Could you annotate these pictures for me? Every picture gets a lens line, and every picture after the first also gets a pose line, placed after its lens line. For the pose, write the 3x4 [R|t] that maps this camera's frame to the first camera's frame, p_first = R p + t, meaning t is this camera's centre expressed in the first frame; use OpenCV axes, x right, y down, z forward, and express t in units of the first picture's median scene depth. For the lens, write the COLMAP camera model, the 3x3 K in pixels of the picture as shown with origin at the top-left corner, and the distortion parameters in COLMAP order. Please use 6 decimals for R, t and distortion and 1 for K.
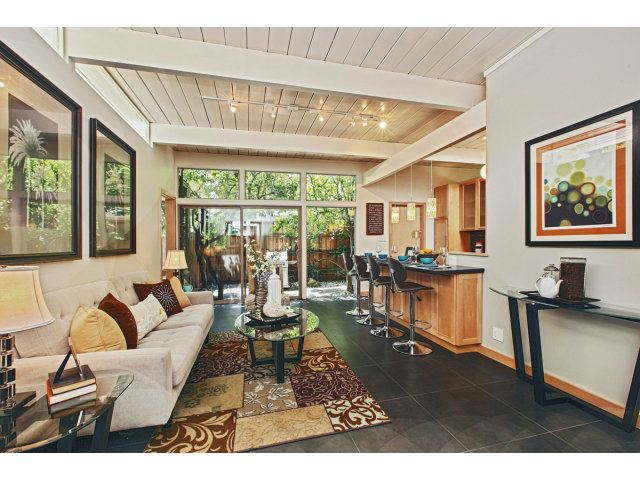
lens RADIAL K [[286.4, 0, 327.9], [0, 286.4, 242.0], [0, 0, 1]] dist [0.000854, 0.000403]
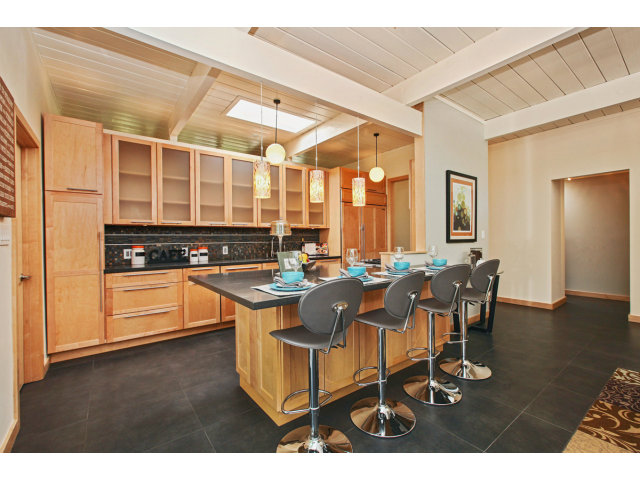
lens RADIAL K [[276.0, 0, 336.5], [0, 276.0, 241.9], [0, 0, 1]] dist [-0.001219, -0.000071]
pose [[-0.373254, 0.000767, 0.927729, -0.359469], [0.013369, 0.999900, 0.004552, -0.004669], [-0.927633, 0.014102, -0.373227, 1.941162]]
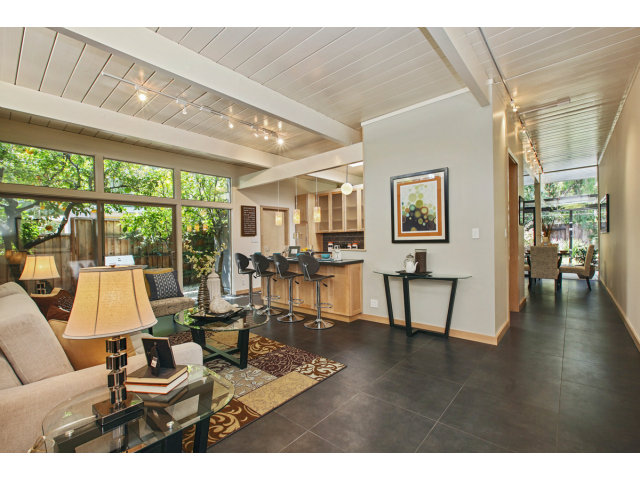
lens RADIAL K [[286.4, 0, 327.9], [0, 286.4, 242.0], [0, 0, 1]] dist [0.000854, 0.000403]
pose [[0.824634, -0.008609, 0.565601, -0.466225], [0.011181, 0.999937, -0.001082, 0.004368], [-0.565556, 0.007216, 0.824678, -0.095044]]
